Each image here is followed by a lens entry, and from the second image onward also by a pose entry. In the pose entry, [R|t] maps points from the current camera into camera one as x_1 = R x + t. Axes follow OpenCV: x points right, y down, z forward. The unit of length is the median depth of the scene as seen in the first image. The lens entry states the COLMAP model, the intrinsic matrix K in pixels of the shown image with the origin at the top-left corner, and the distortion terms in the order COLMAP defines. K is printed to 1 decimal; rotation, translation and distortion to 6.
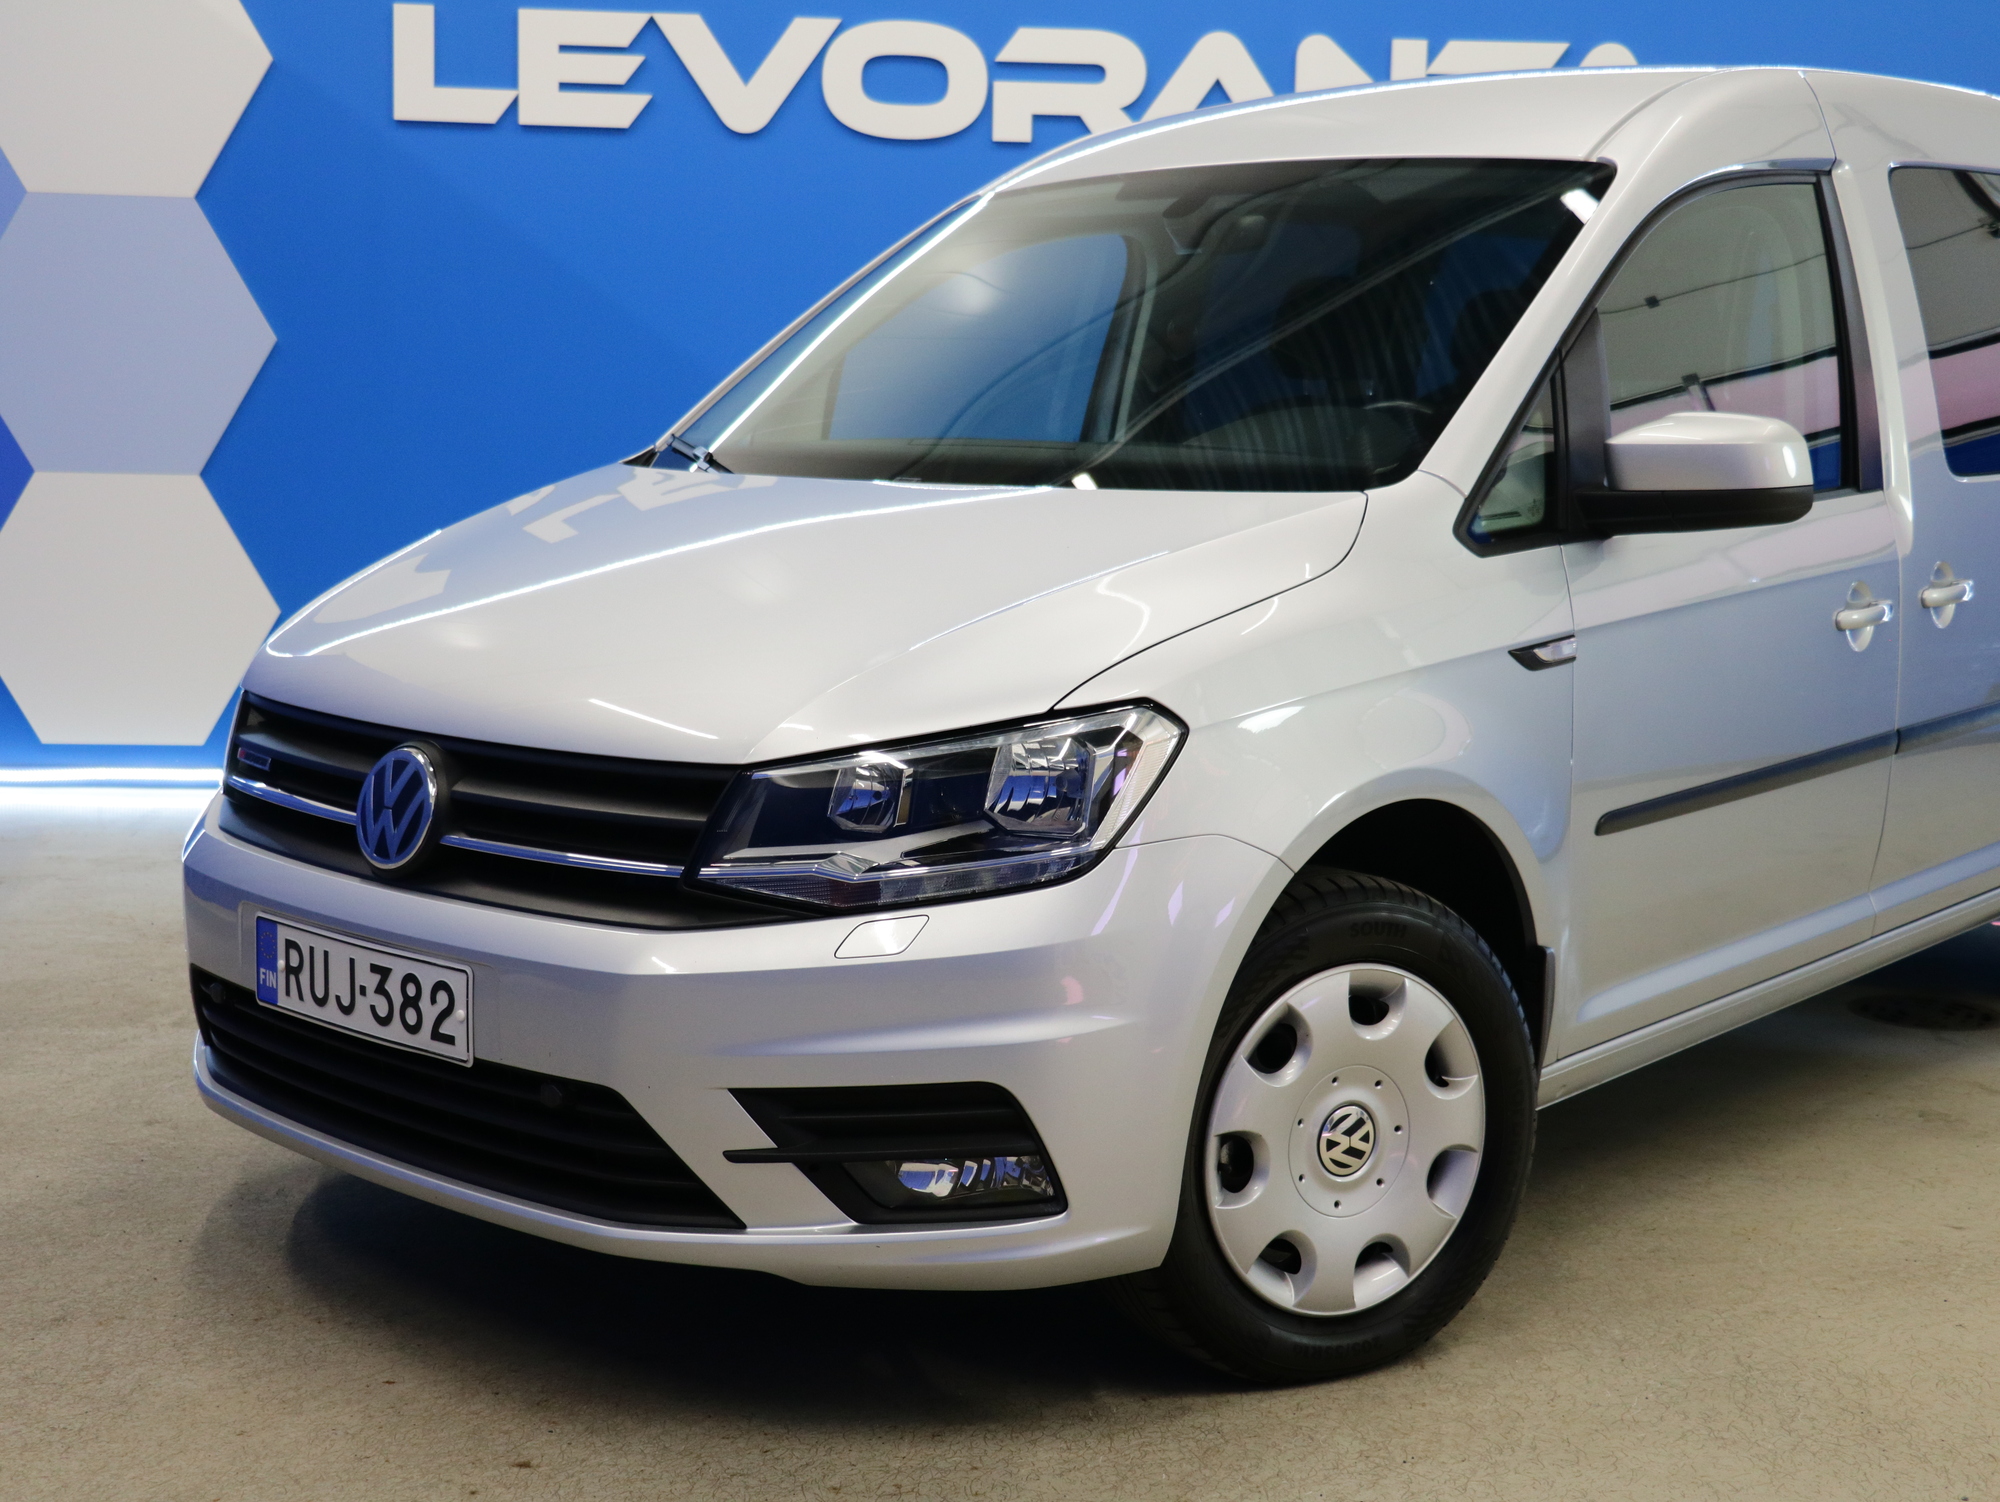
lens RADIAL K [[2450.3, 0, 1000.0], [0, 2450.3, 751.0], [0, 0, 1]] dist [0.005172, -0.007852]
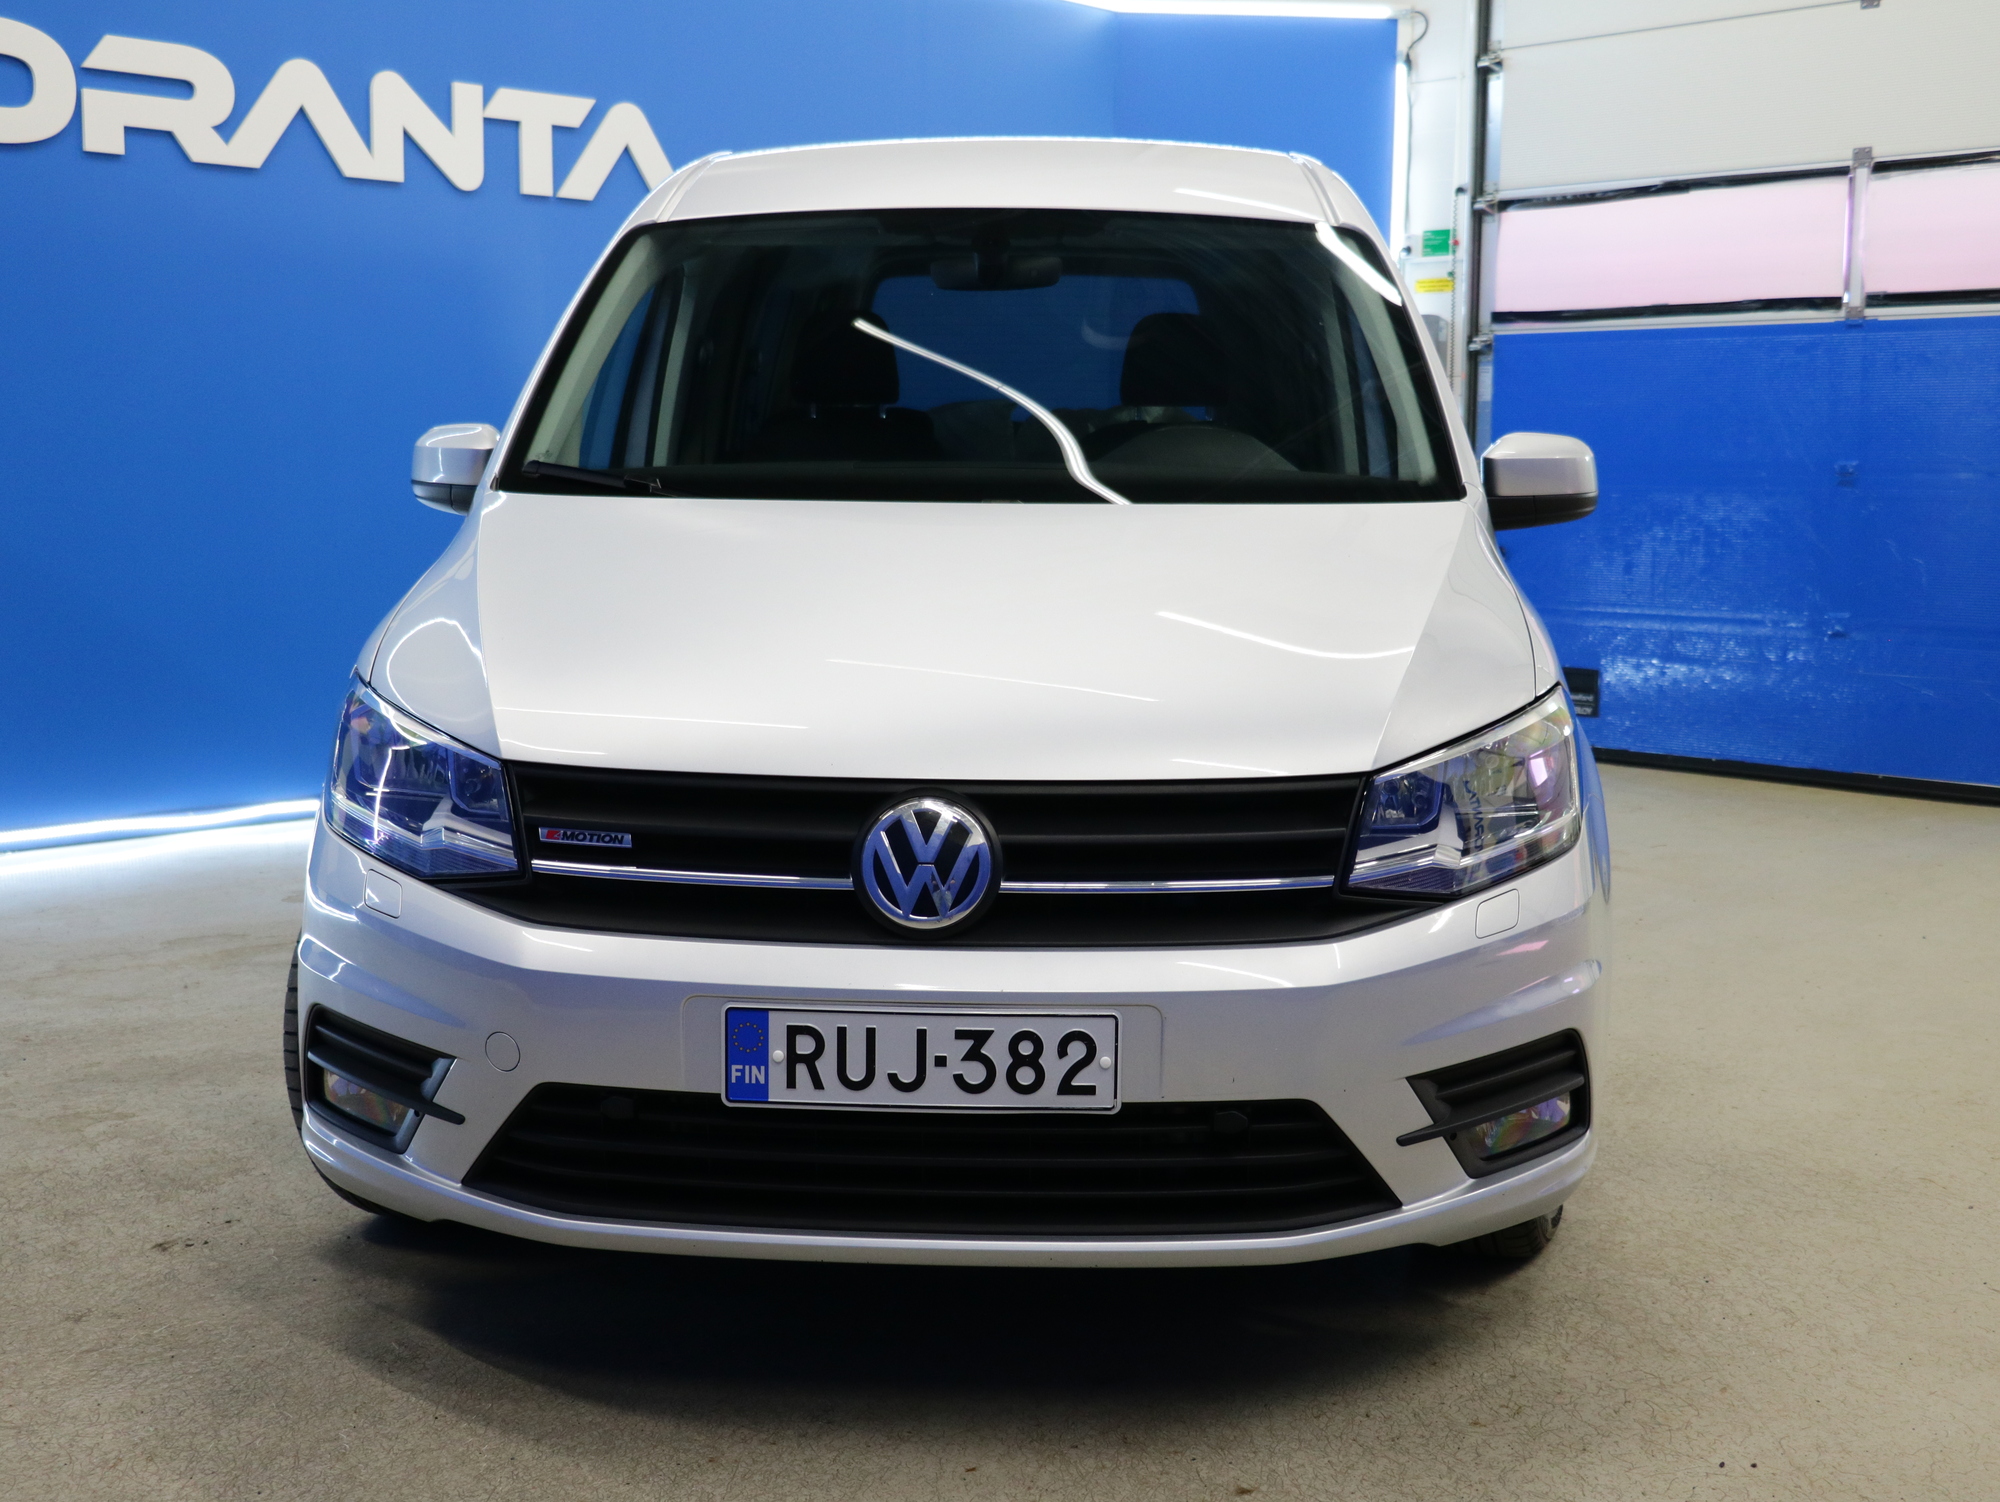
lens RADIAL K [[2214.5, 0, 1000.0], [0, 2214.5, 751.0], [0, 0, 1]] dist [-0.017573, -0.010736]
pose [[0.781182, -0.092197, 0.617458, -0.689229], [0.088805, 0.995388, 0.036275, -0.044049], [-0.617955, 0.026496, 0.785767, 0.296712]]
